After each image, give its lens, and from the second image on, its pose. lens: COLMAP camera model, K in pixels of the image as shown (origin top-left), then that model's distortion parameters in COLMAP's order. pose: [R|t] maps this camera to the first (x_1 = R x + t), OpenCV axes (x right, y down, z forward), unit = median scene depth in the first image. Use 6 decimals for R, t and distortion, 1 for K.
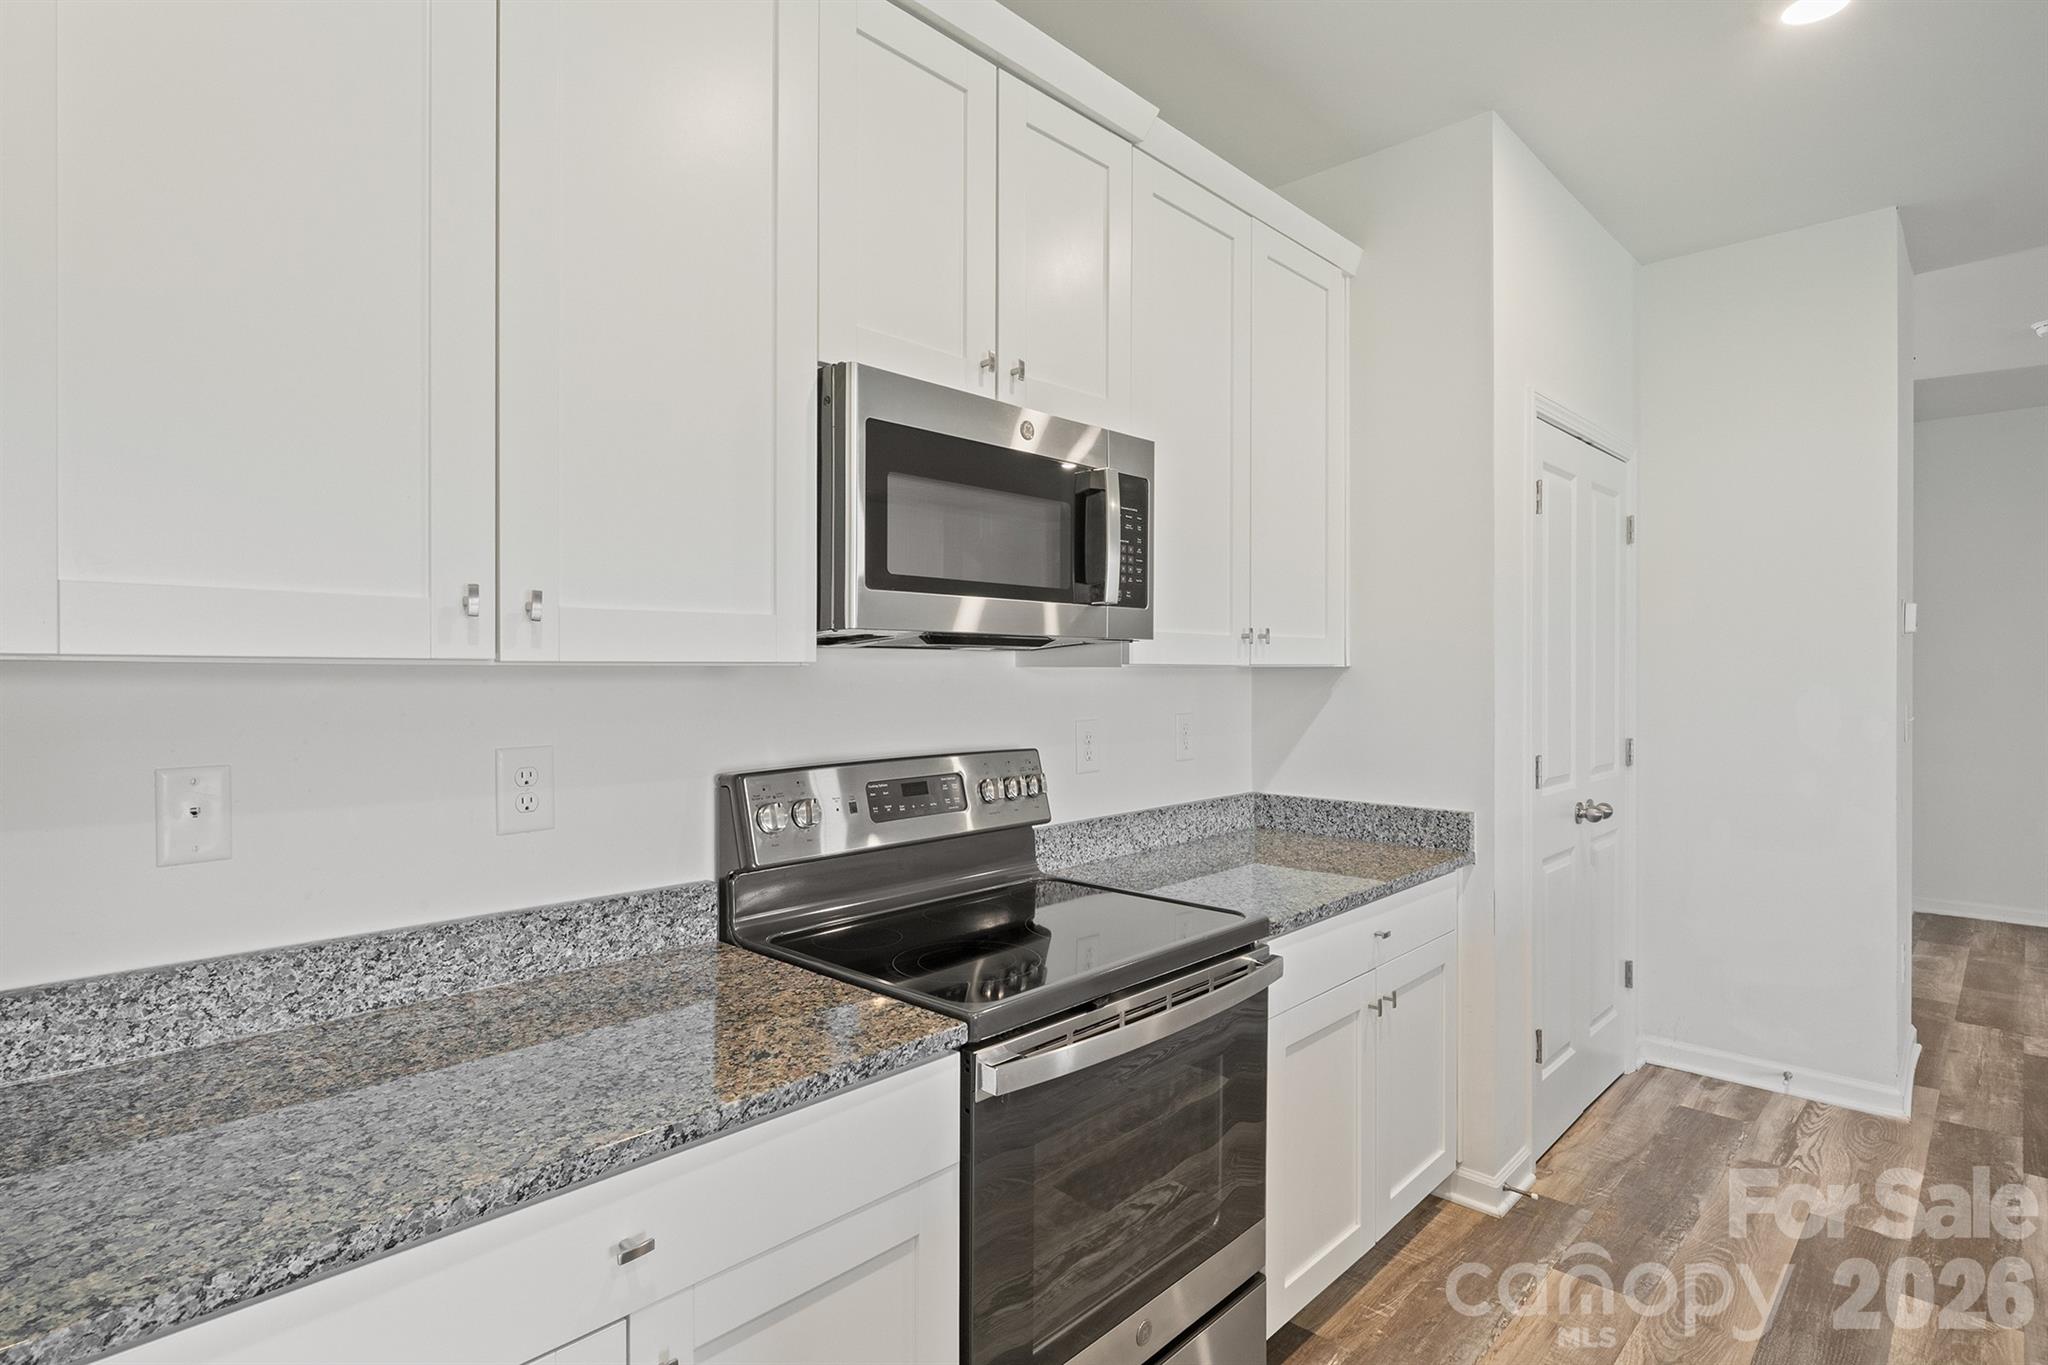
lens RADIAL K [[1039.8, 0, 1030.5], [0, 1039.8, 680.3], [0, 0, 1]] dist [-0.004283, -0.000306]
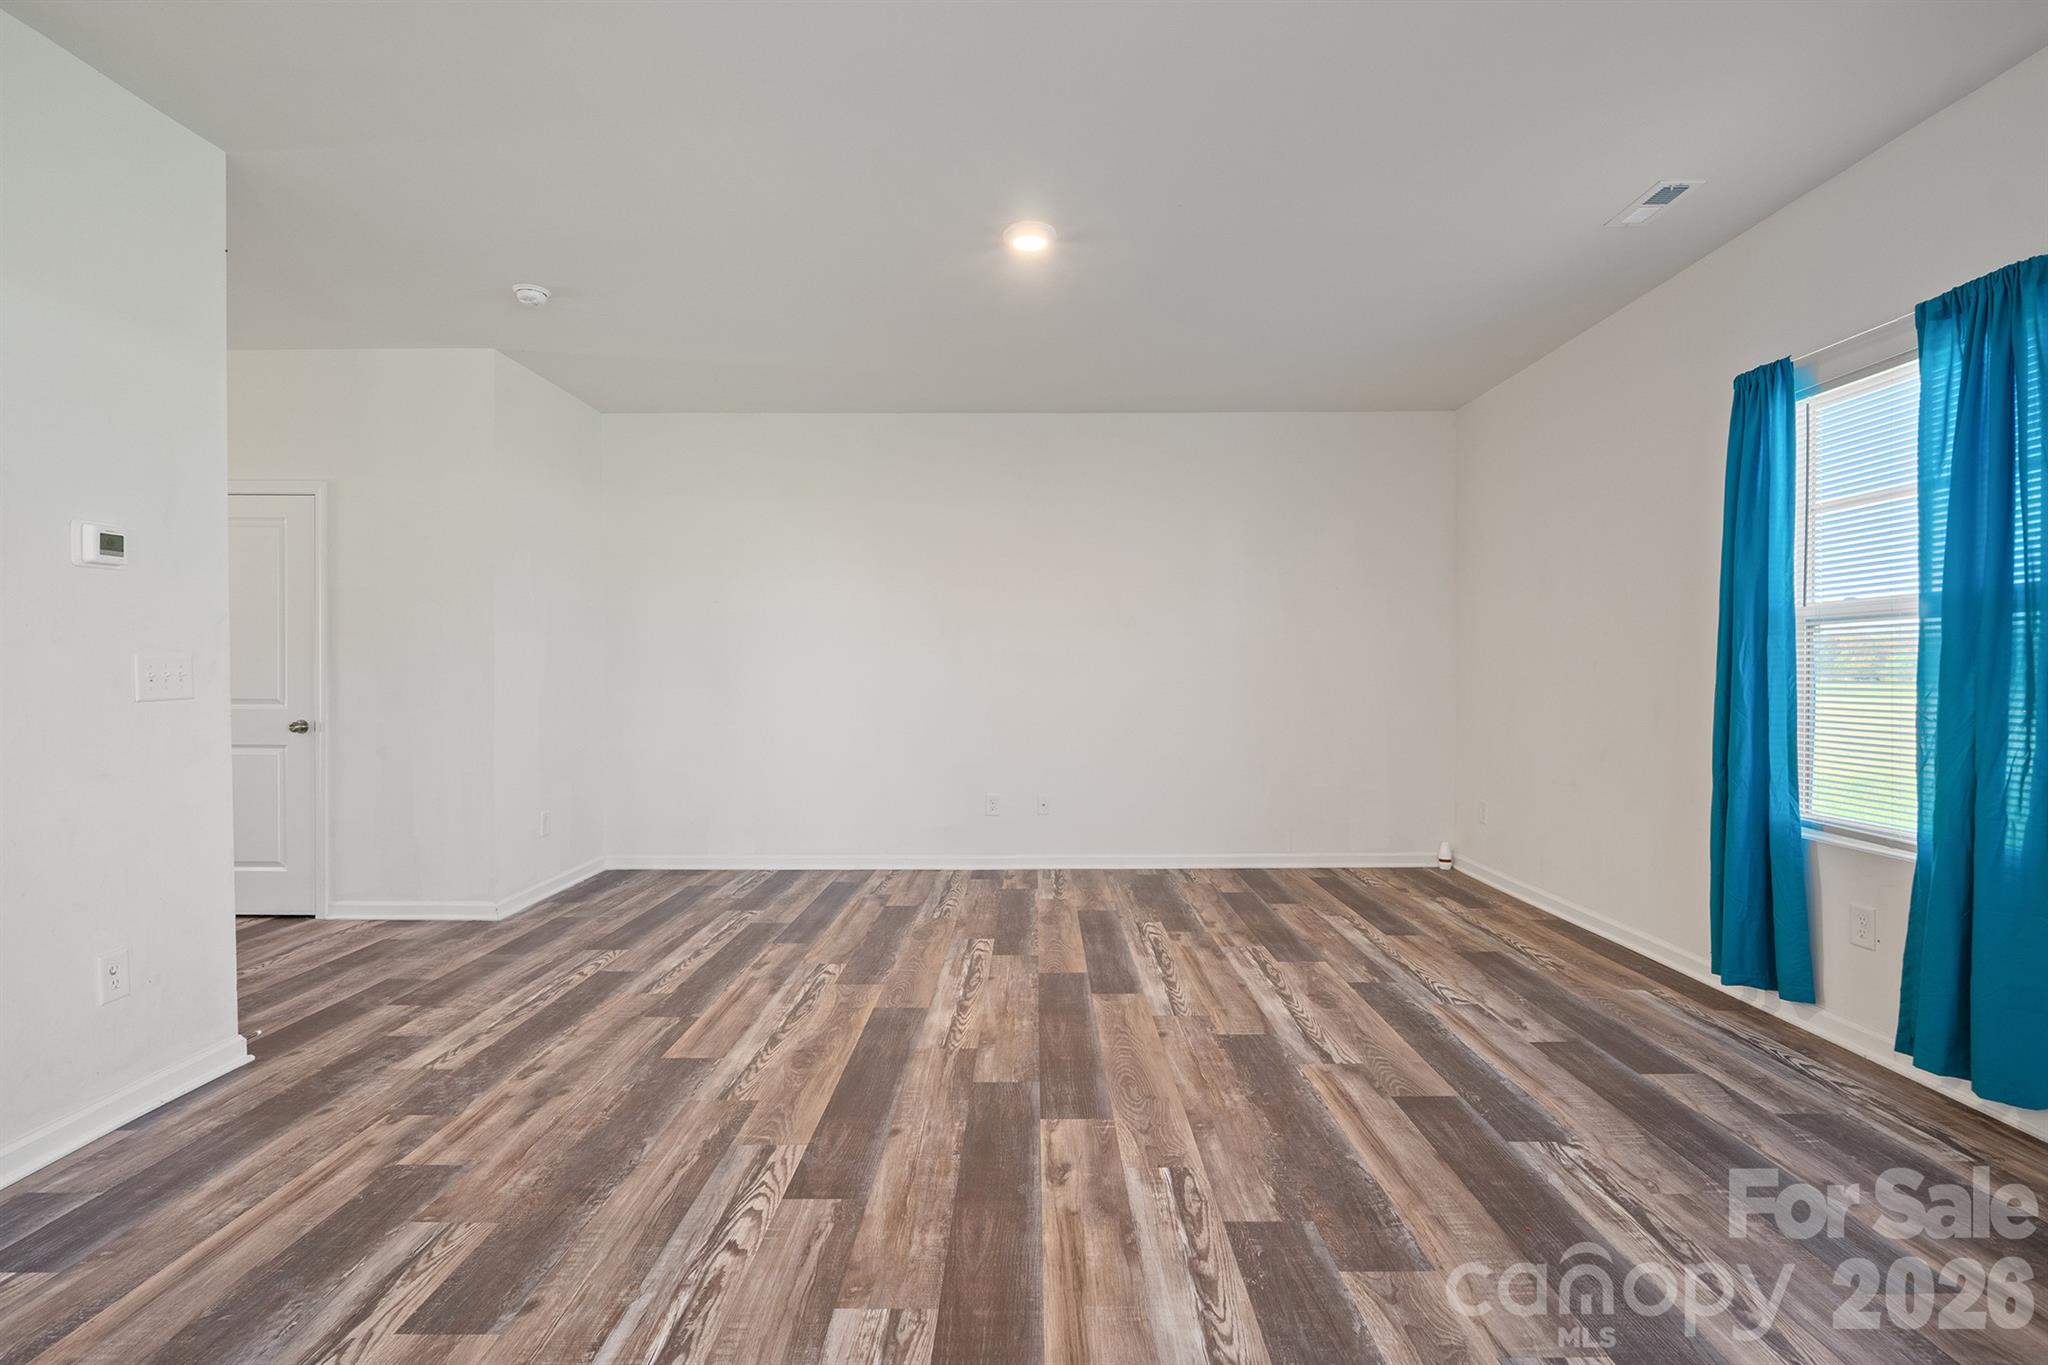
lens RADIAL K [[933.8, 0, 1032.3], [0, 933.8, 683.3], [0, 0, 1]] dist [-0.004017, -0.001860]
pose [[0.723321, -0.009590, 0.690446, 0.959092], [0.007258, 0.999954, 0.006286, 0.051411], [-0.690474, 0.000465, 0.723357, -0.004908]]
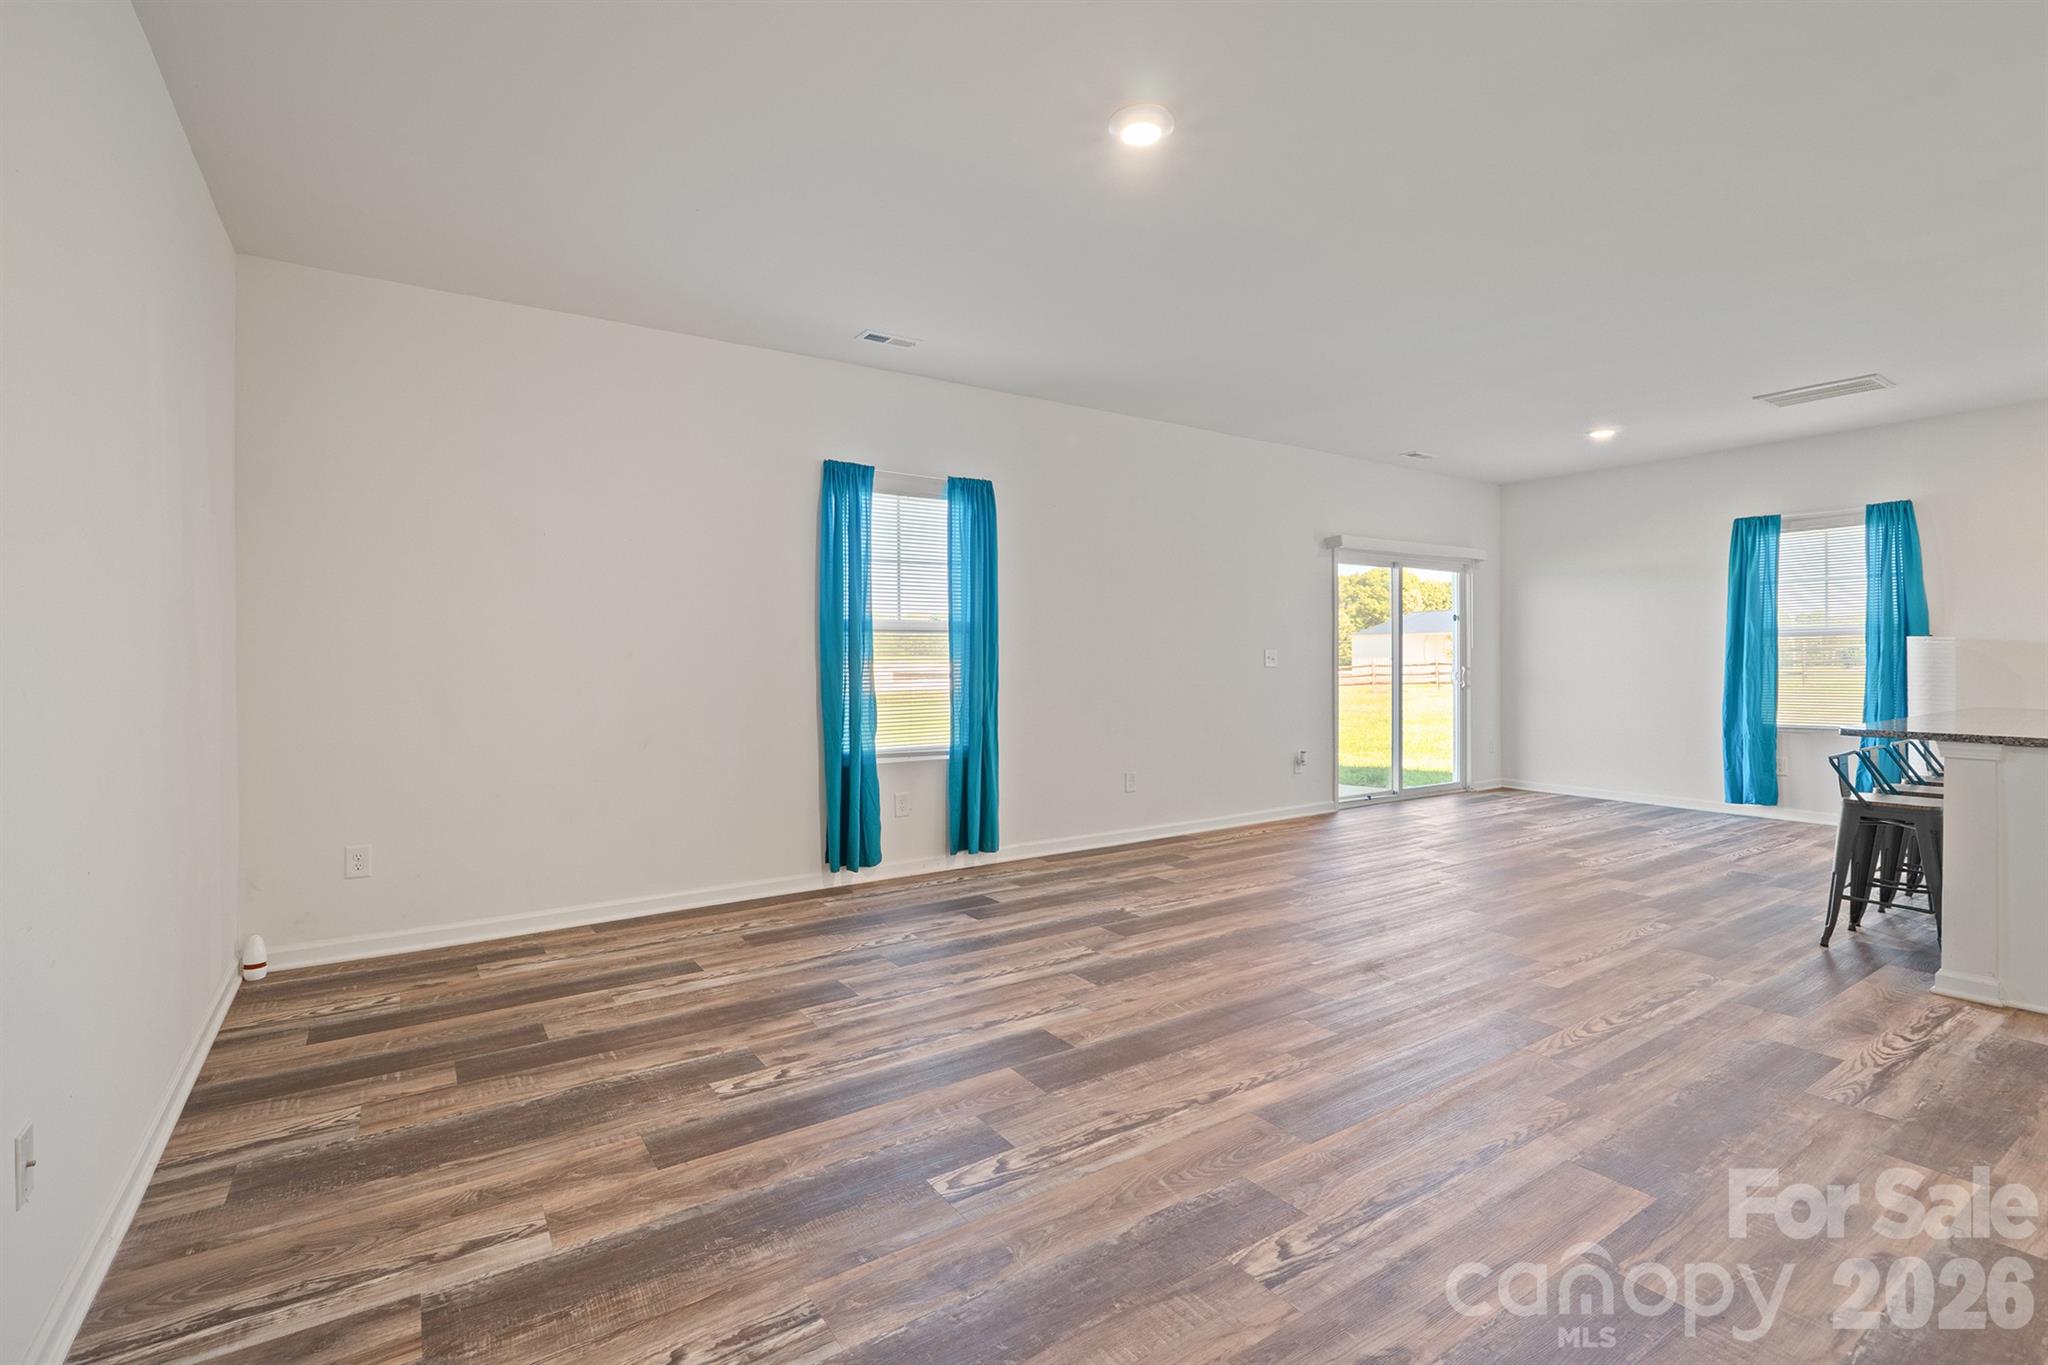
lens RADIAL K [[933.8, 0, 1024.8], [0, 933.8, 663.2], [0, 0, 1]] dist [-0.004017, -0.001860]
pose [[-0.976211, 0.006641, 0.216722, 1.624273], [0.008969, 0.999912, 0.009759, 0.039988], [-0.216639, 0.011470, -0.976184, 1.664612]]
